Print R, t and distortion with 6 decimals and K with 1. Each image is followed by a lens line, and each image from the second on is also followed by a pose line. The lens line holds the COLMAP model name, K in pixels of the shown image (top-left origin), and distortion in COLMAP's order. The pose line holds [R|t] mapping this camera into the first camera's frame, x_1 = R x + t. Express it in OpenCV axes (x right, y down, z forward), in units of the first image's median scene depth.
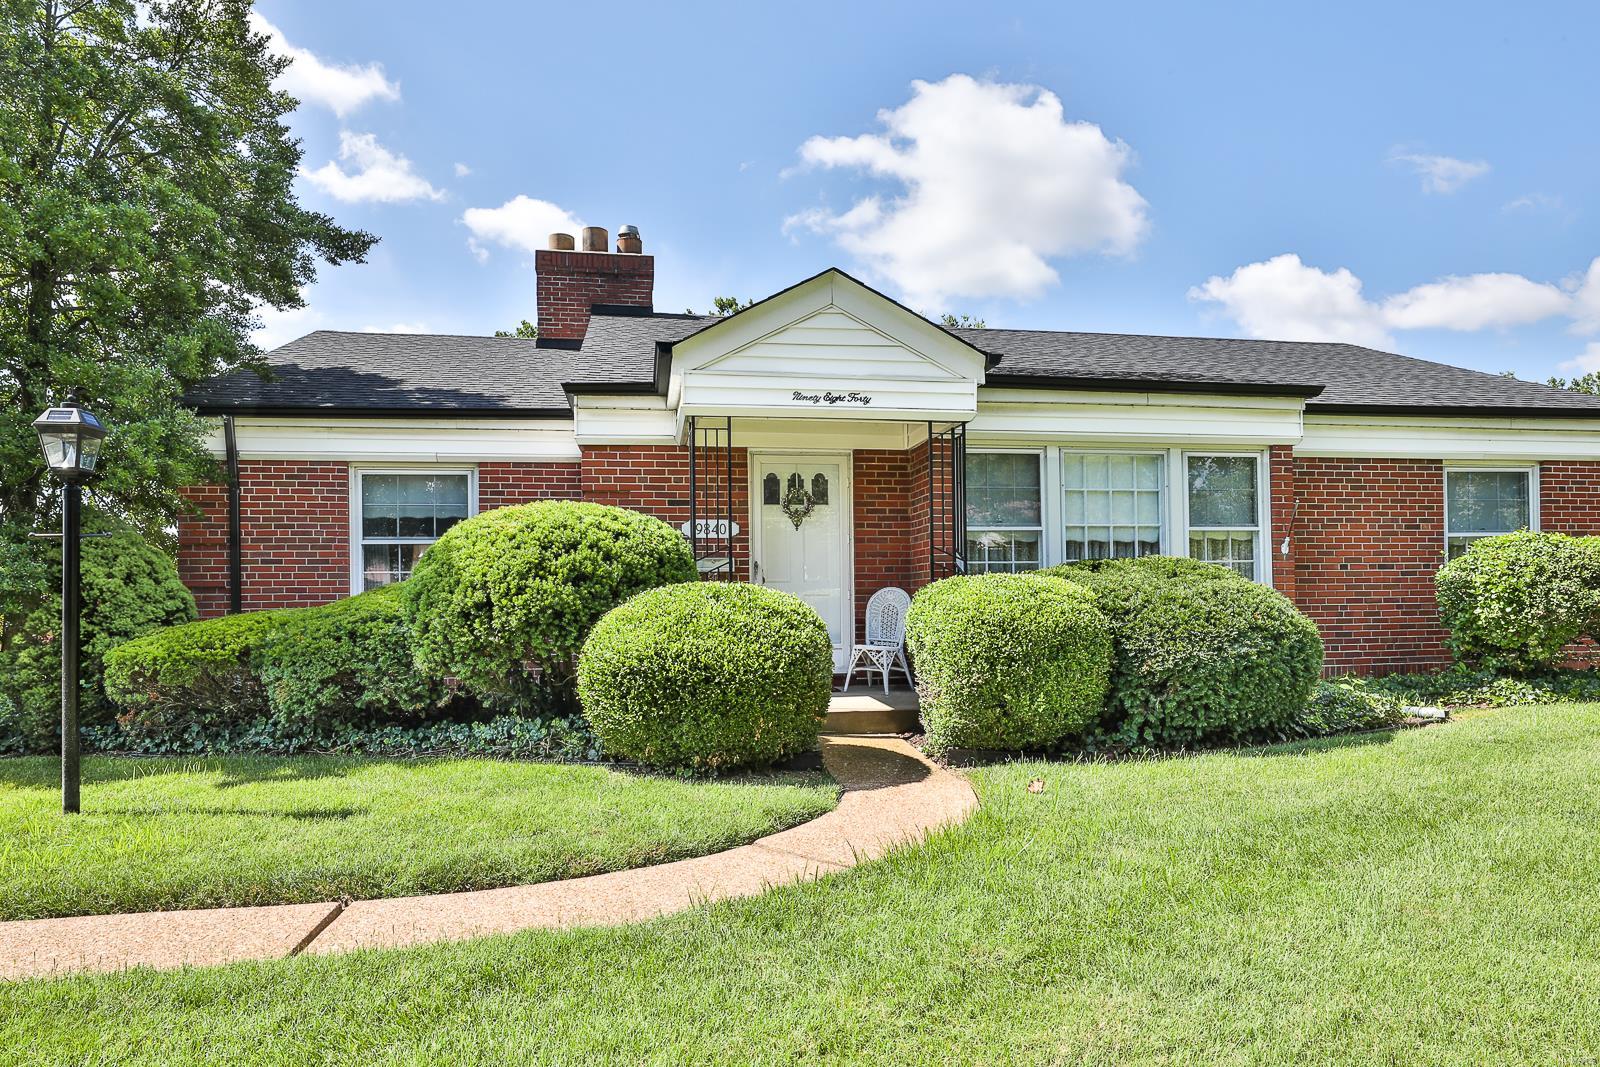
lens RADIAL K [[1045.2, 0, 800.0], [0, 1045.2, 533.5], [0, 0, 1]] dist [0.003990, 0.000715]
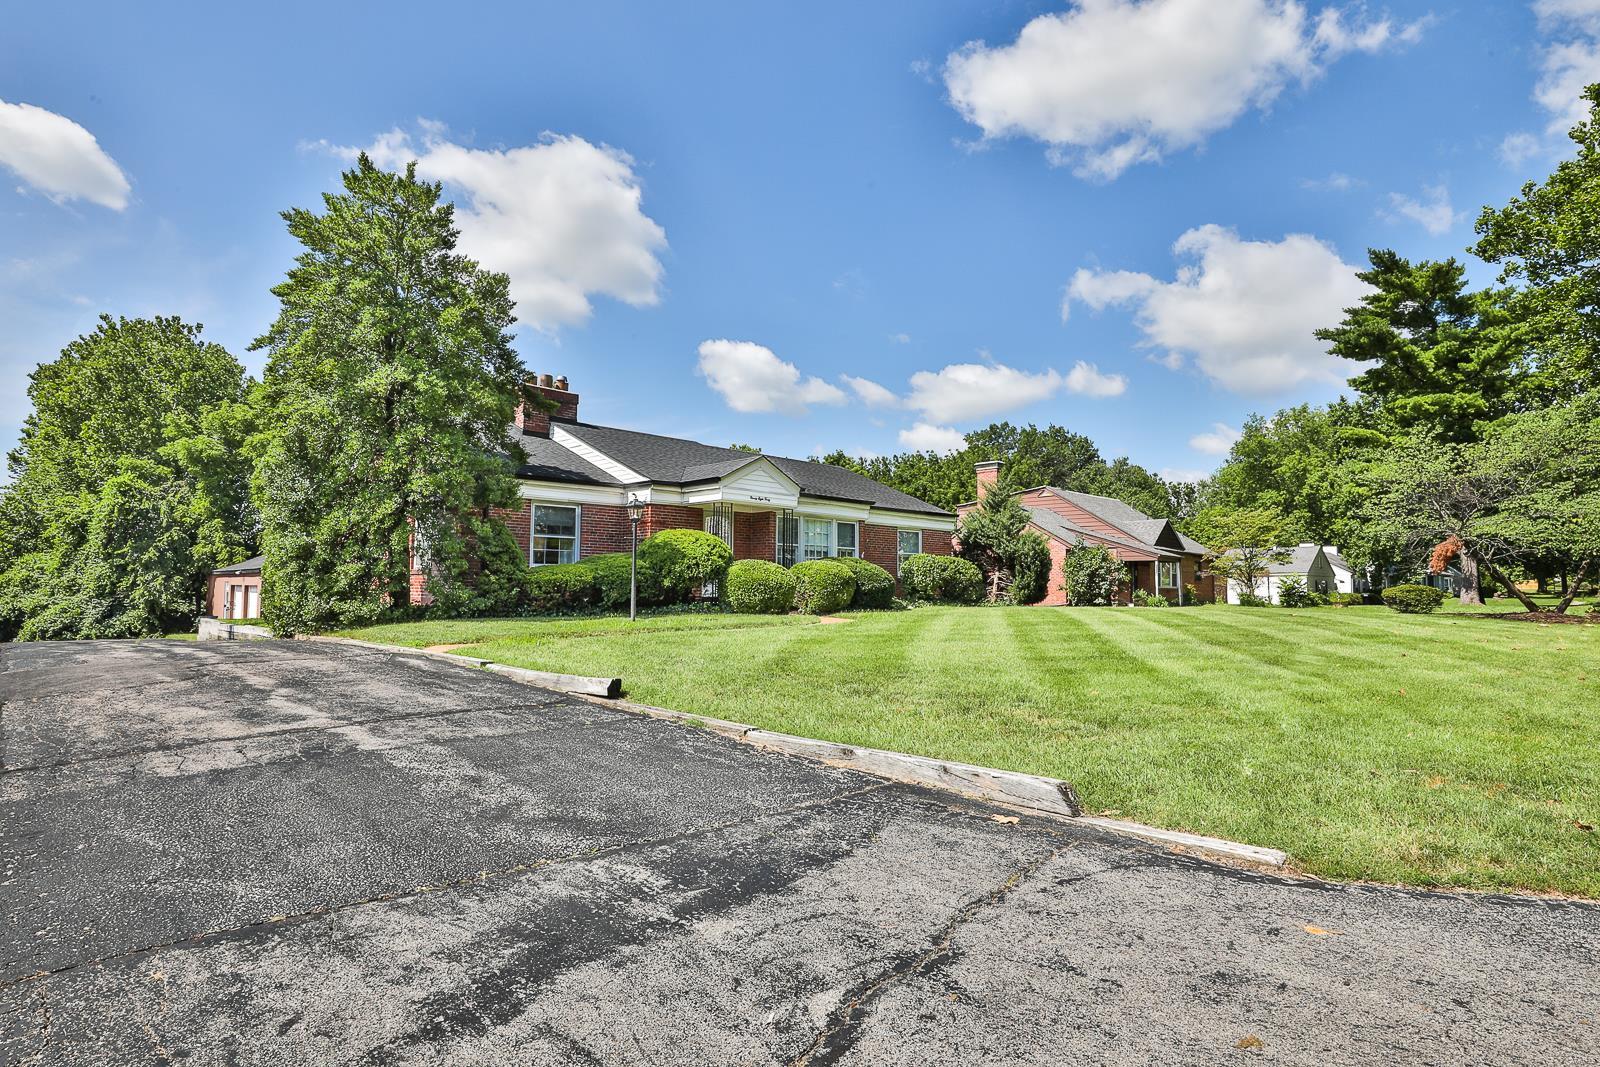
lens RADIAL K [[787.3, 0, 791.7], [0, 787.3, 542.5], [0, 0, 1]] dist [-0.005023, -0.000230]
pose [[0.857423, 0.051079, 0.512070, -0.845586], [-0.059364, 0.998236, -0.000175, -0.009410], [-0.511176, -0.030249, 0.858944, -0.795401]]
